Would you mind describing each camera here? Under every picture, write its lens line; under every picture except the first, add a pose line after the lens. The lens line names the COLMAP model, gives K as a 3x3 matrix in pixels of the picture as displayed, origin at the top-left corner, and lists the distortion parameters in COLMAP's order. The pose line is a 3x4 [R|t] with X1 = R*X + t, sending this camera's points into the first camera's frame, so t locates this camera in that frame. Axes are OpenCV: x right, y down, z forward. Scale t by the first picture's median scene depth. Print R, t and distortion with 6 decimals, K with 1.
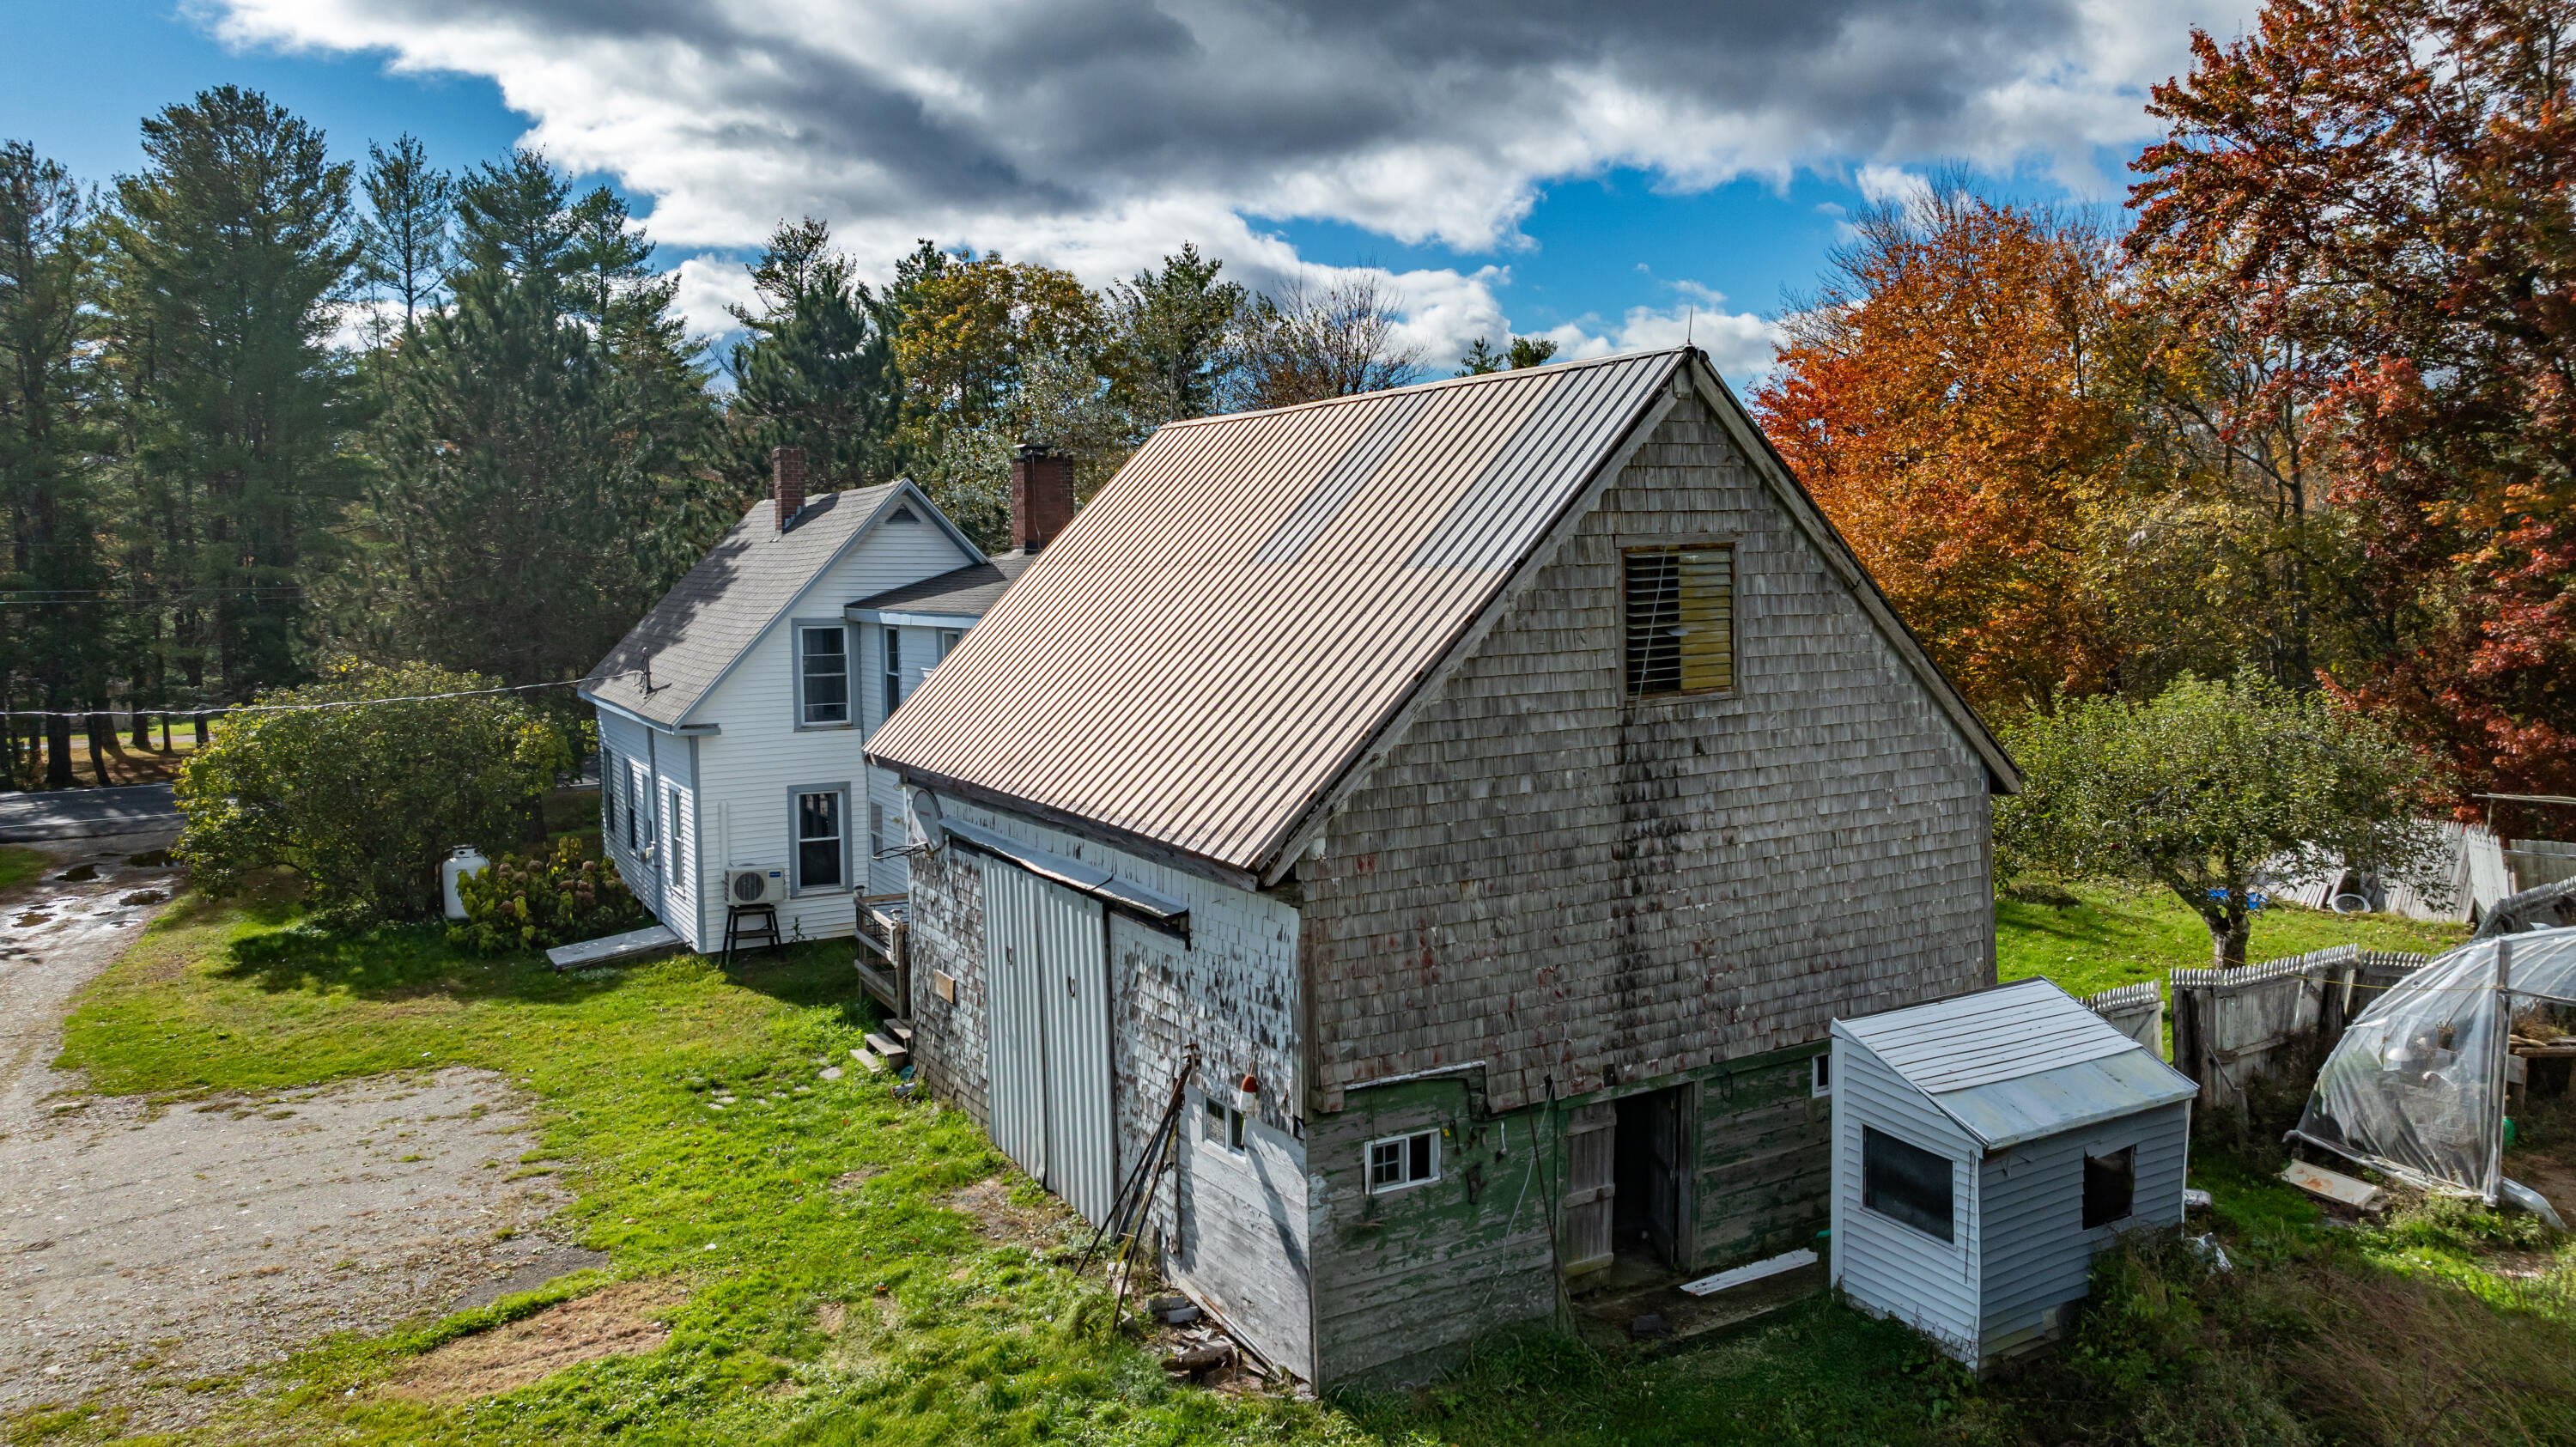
lens RADIAL K [[1827.8, 0, 1288.0], [0, 1827.8, 723.5], [0, 0, 1]] dist [-0.011544, -0.004931]
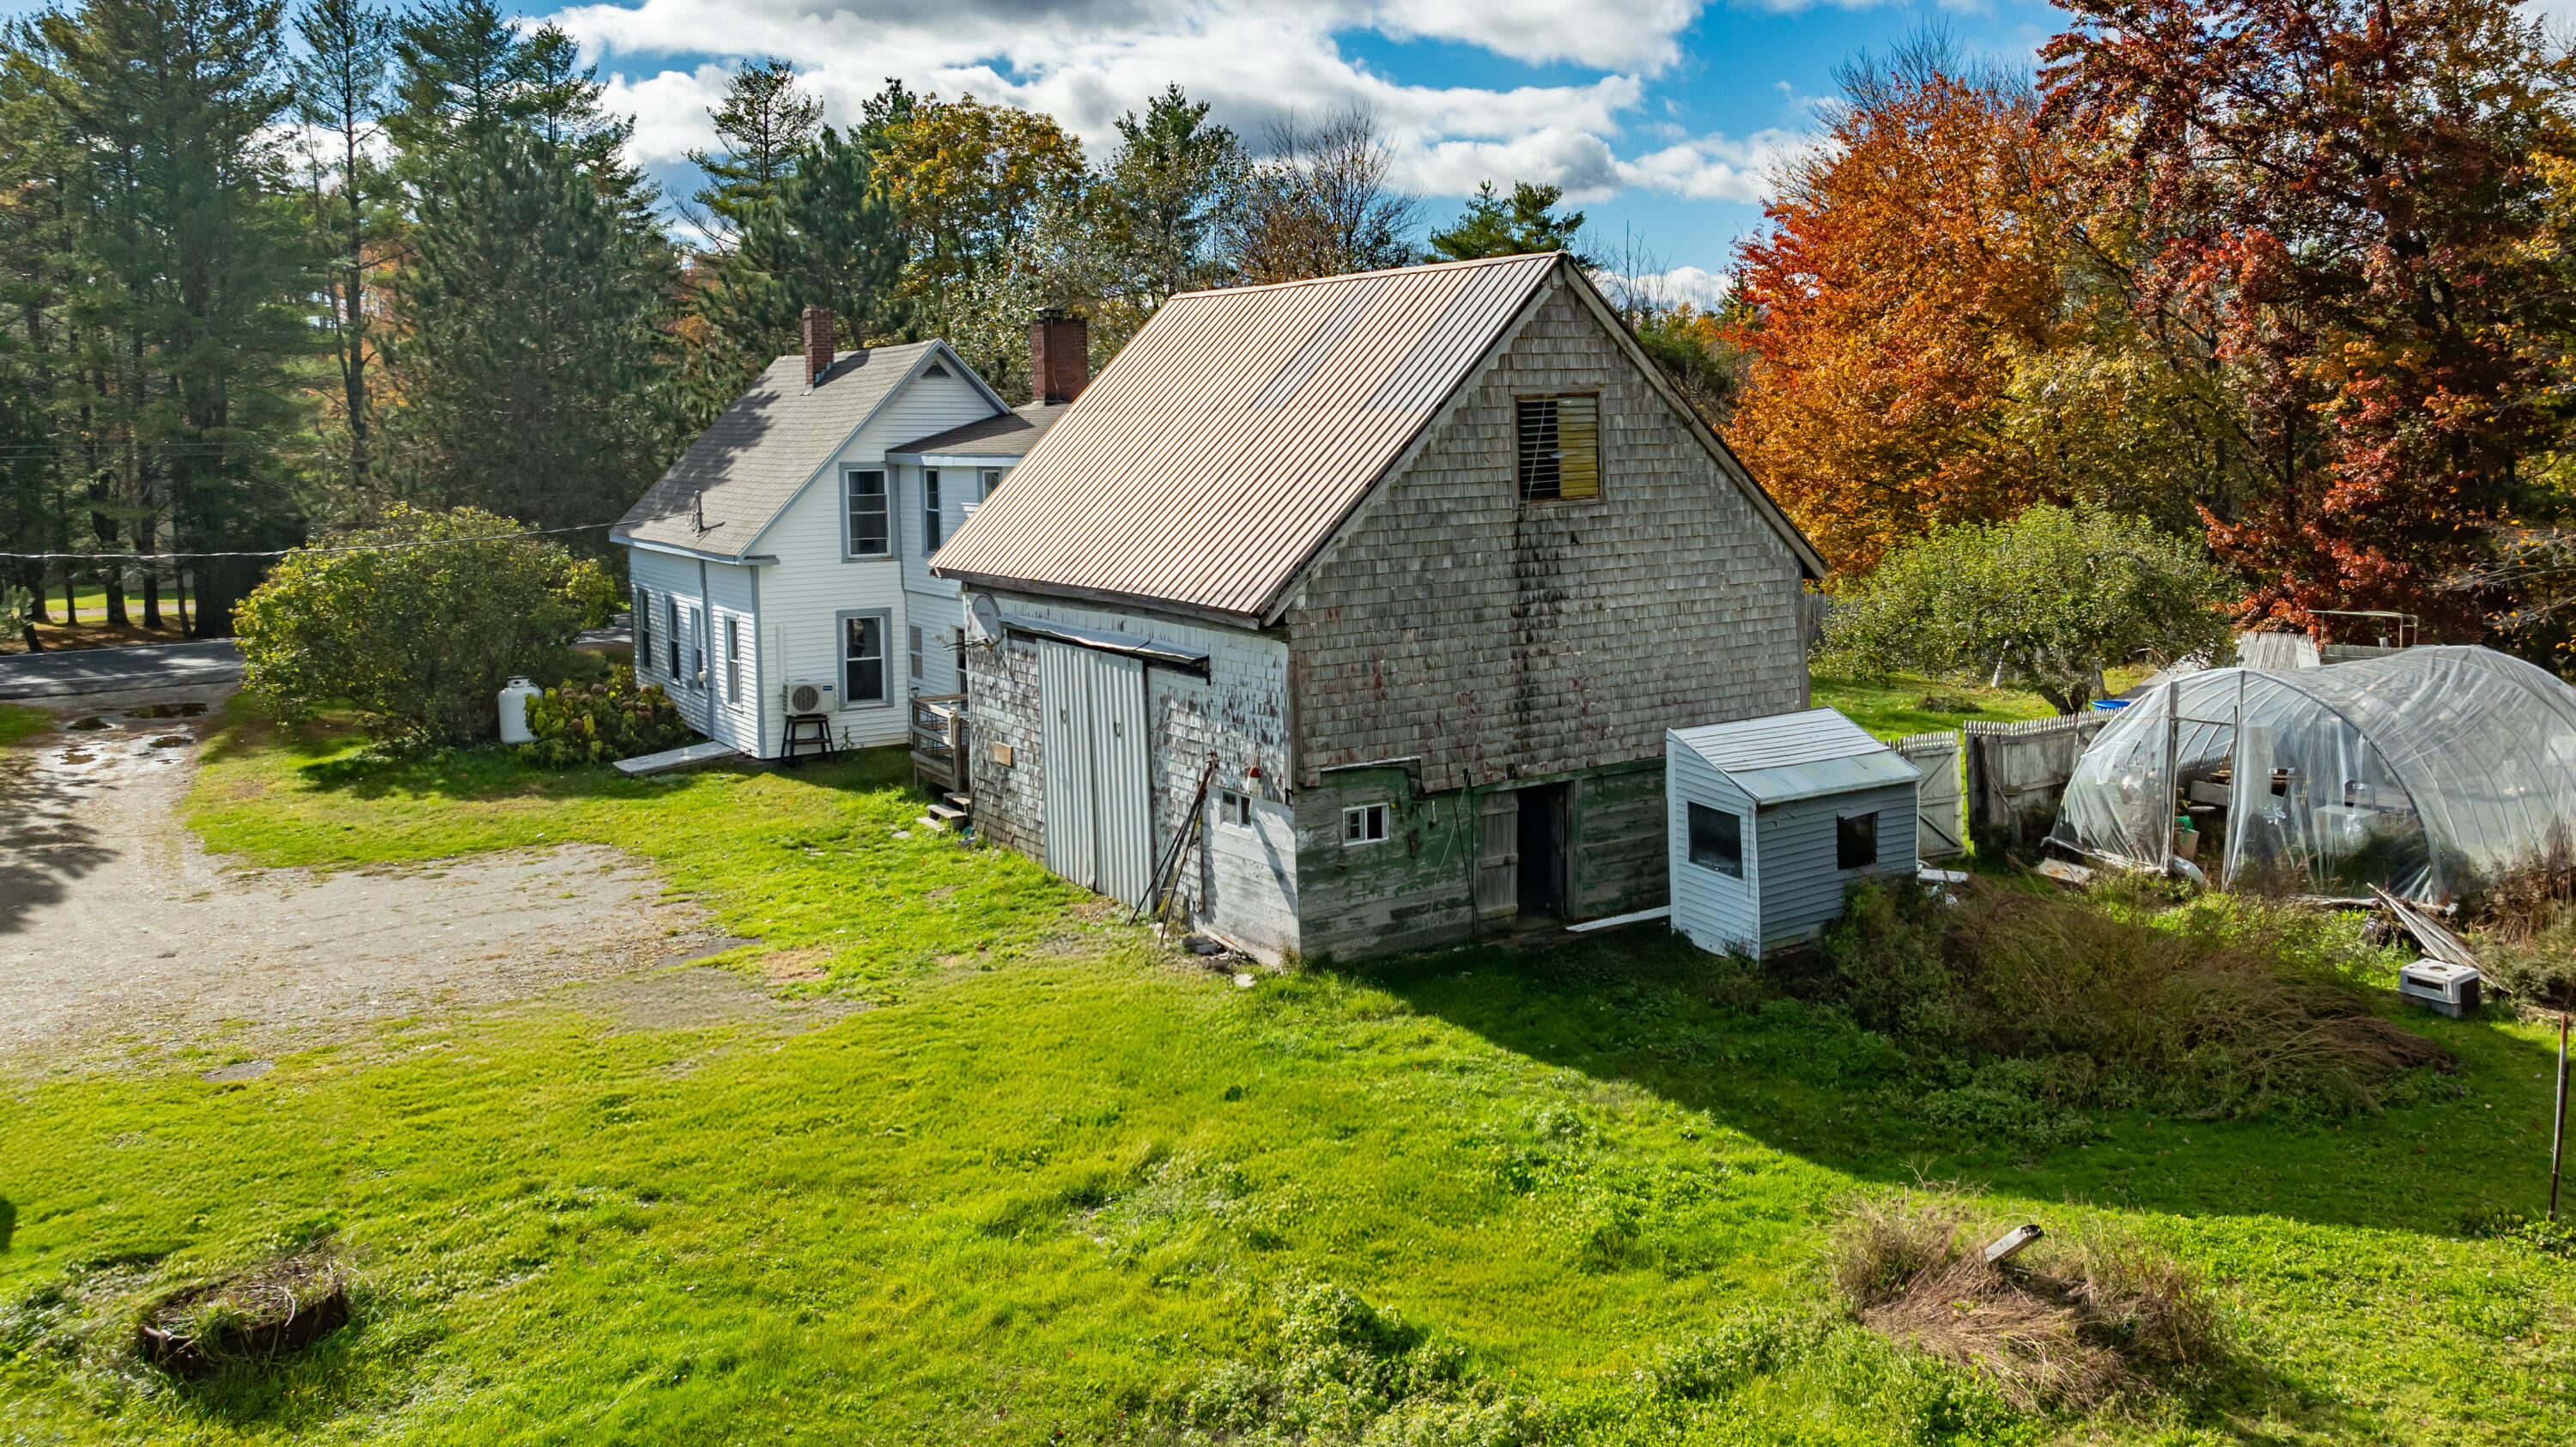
lens RADIAL K [[2110.3, 0, 1434.7], [0, 2110.3, 613.0], [0, 0, 1]] dist [-0.010838, -0.008040]
pose [[0.997317, -0.009306, 0.072610, 0.000705], [0.009119, 0.999954, 0.002906, 0.051458], [-0.072633, -0.002236, 0.997356, -0.479551]]
